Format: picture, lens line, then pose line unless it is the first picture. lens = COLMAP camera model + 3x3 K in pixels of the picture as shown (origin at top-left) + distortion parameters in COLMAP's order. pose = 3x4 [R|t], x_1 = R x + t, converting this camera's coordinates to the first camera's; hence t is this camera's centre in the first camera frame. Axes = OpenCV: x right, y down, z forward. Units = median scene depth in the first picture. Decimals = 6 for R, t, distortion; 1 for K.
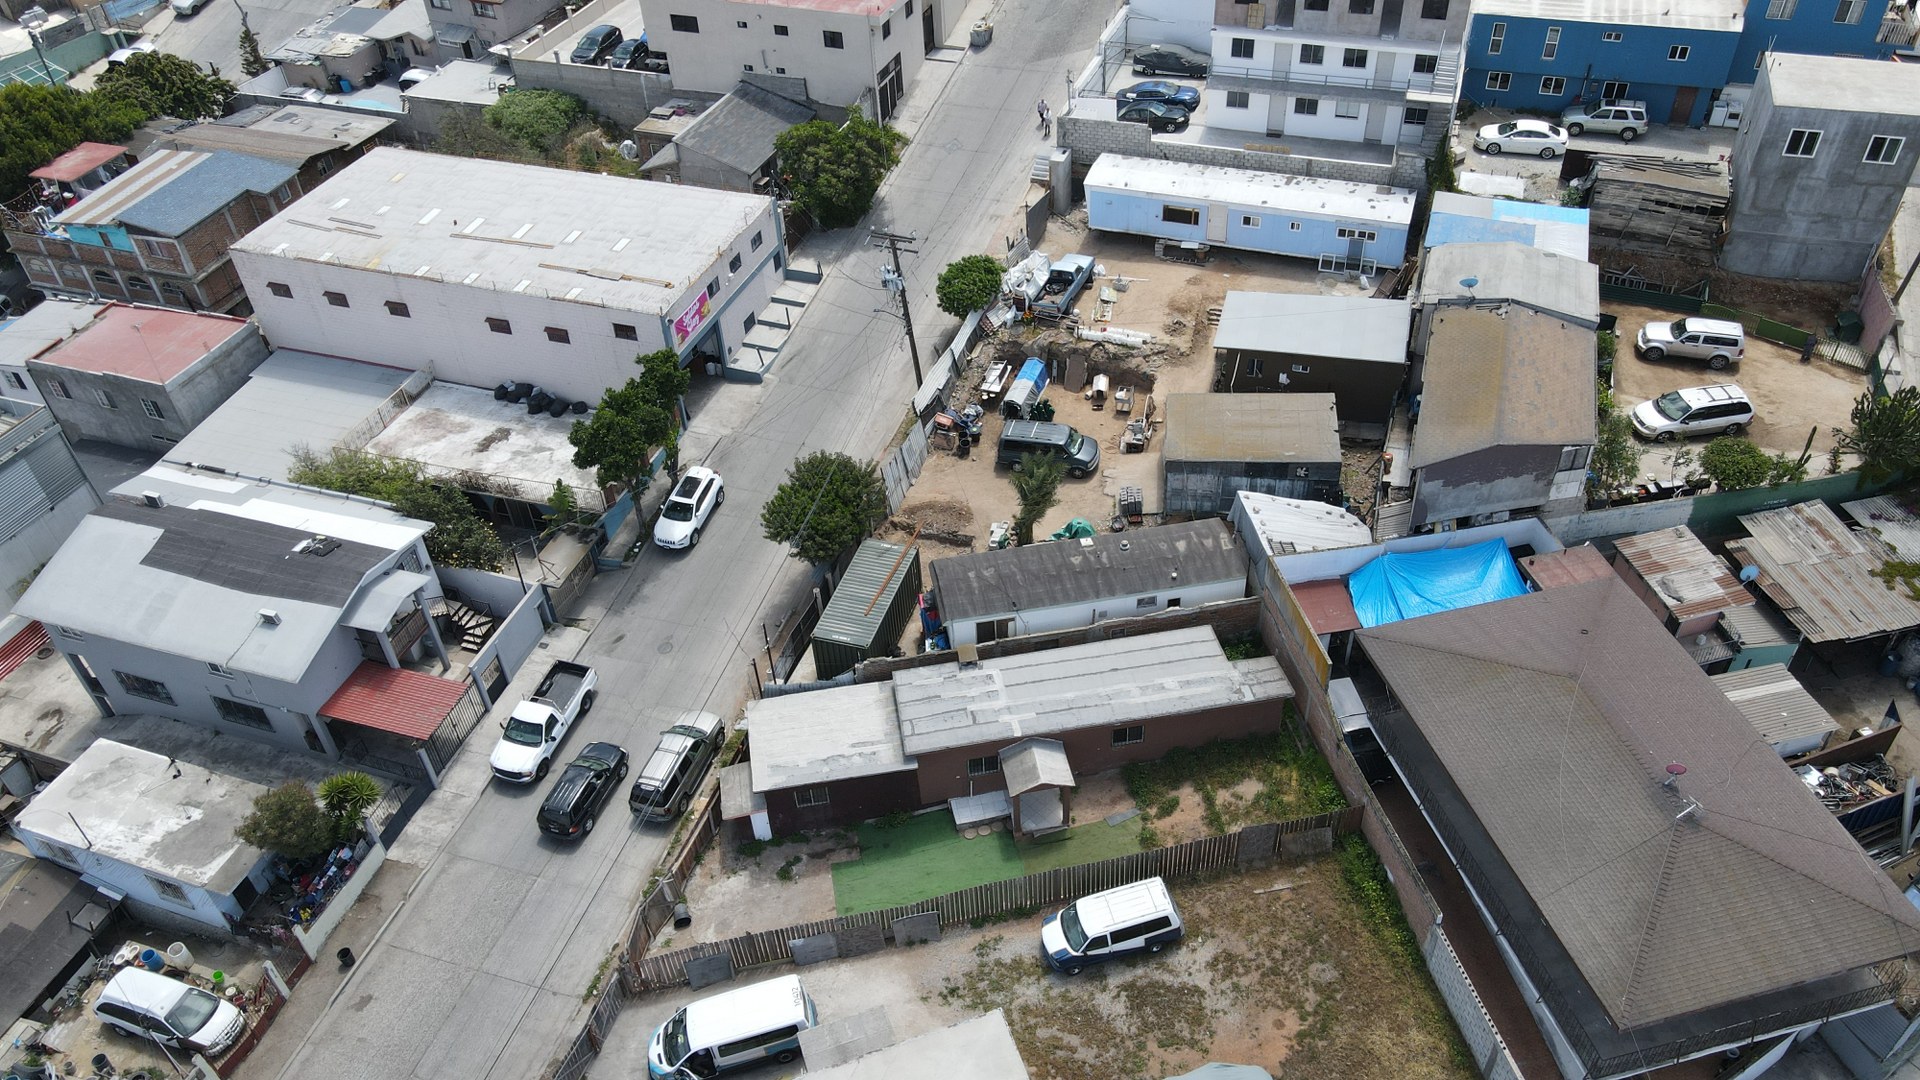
lens RADIAL K [[1420.7, 0, 980.3], [0, 1420.7, 540.8], [0, 0, 1]] dist [-0.006768, 0.024272]
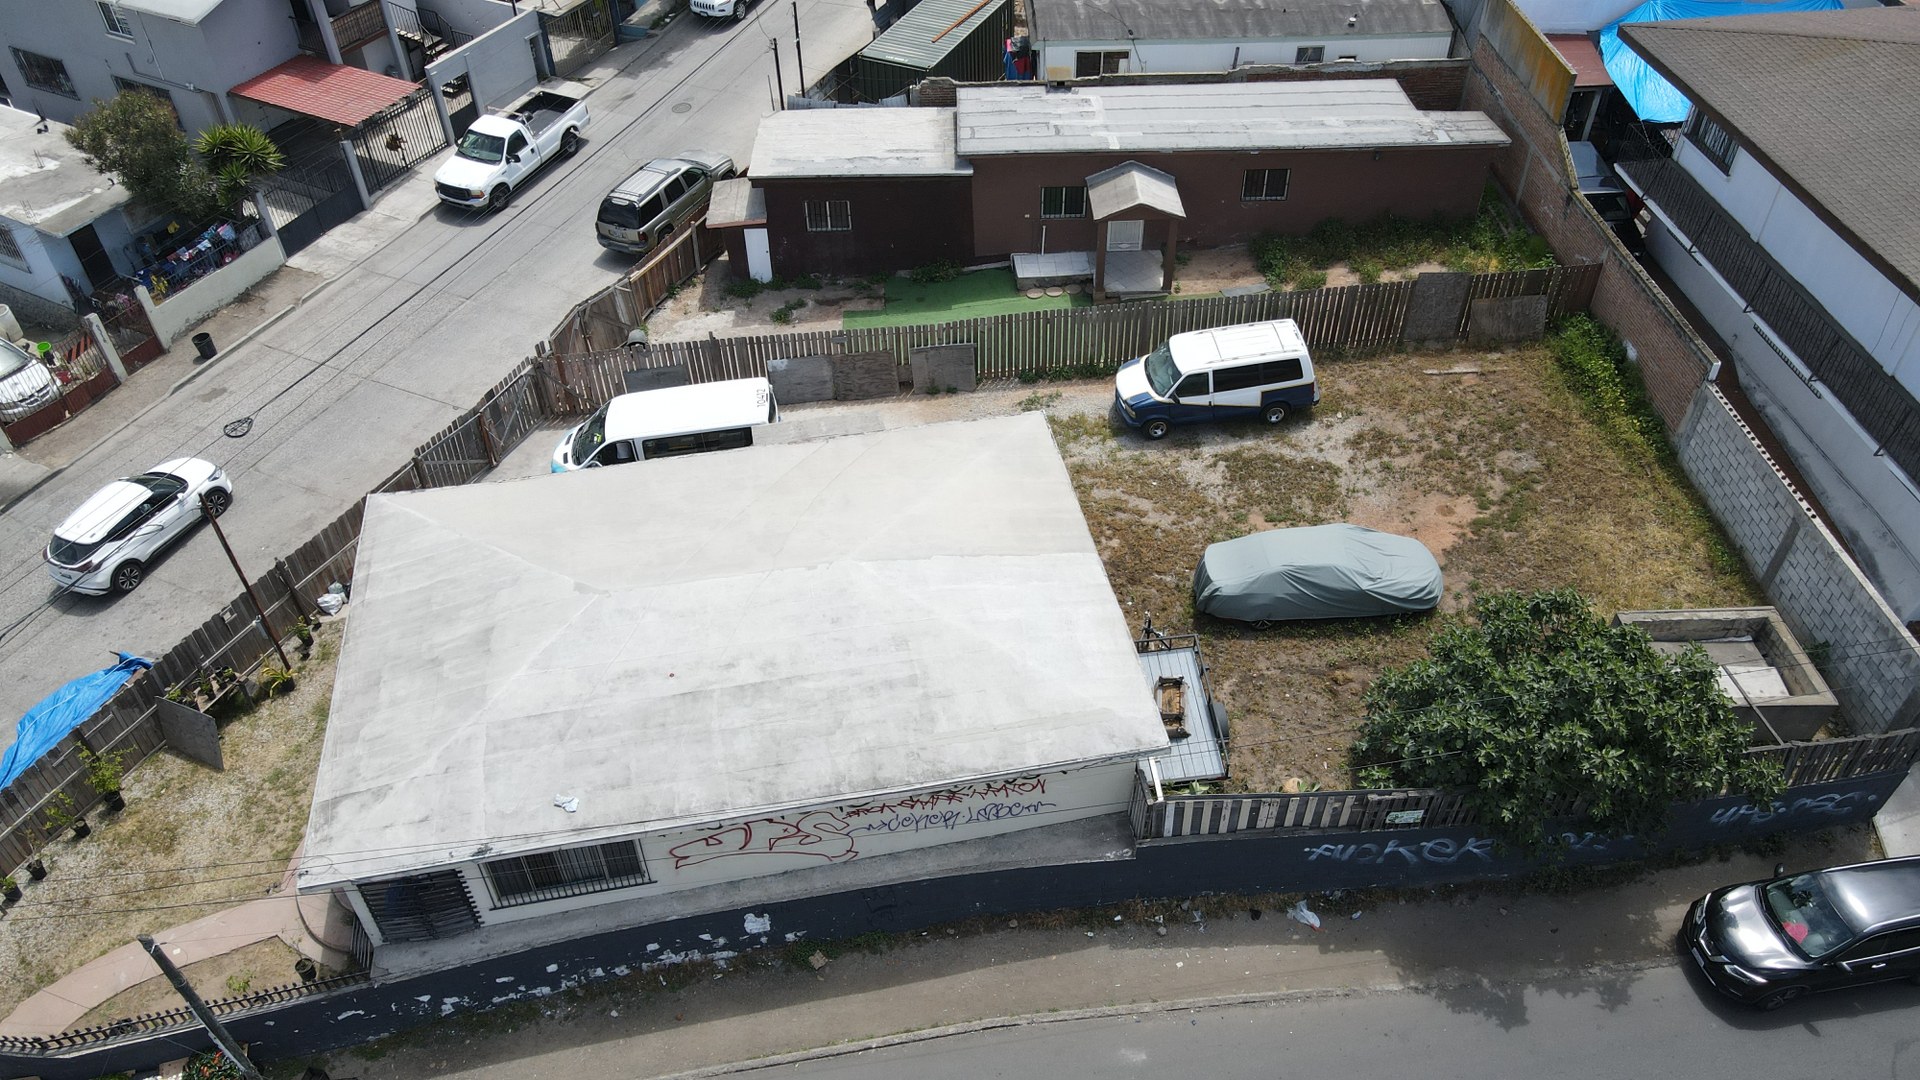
lens RADIAL K [[1423.0, 0, 976.3], [0, 1423.0, 542.2], [0, 0, 1]] dist [-0.016416, 0.043596]
pose [[0.989593, 0.117141, -0.083564, 0.040083], [-0.114472, 0.992772, 0.036058, 0.314865], [0.087184, -0.026117, 0.995850, 0.263993]]
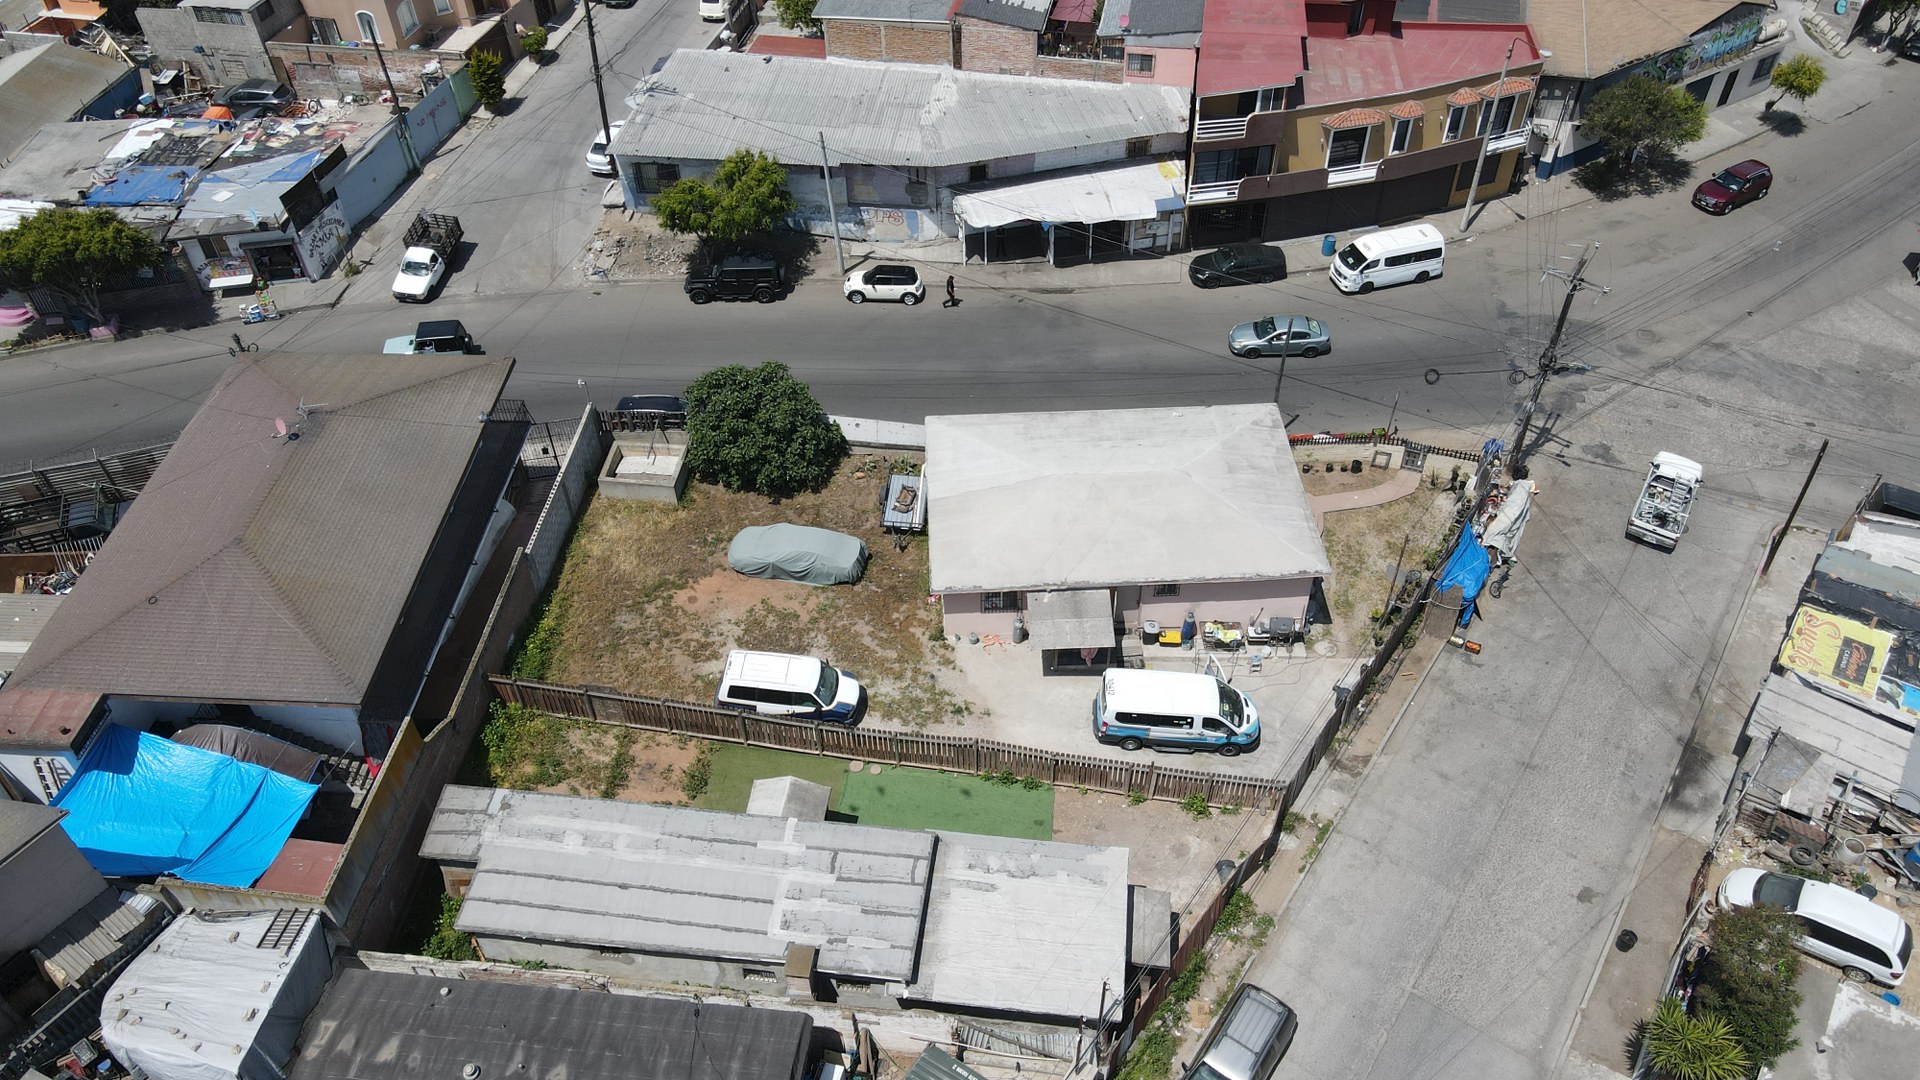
lens RADIAL K [[1410.7, 0, 972.7], [0, 1410.7, 547.8], [0, 0, 1]] dist [-0.011838, 0.050522]
pose [[-0.956810, -0.169446, 0.236224, -0.226807], [0.220098, 0.108625, 0.969411, -0.612289], [-0.189923, 0.979535, -0.066639, 0.875915]]
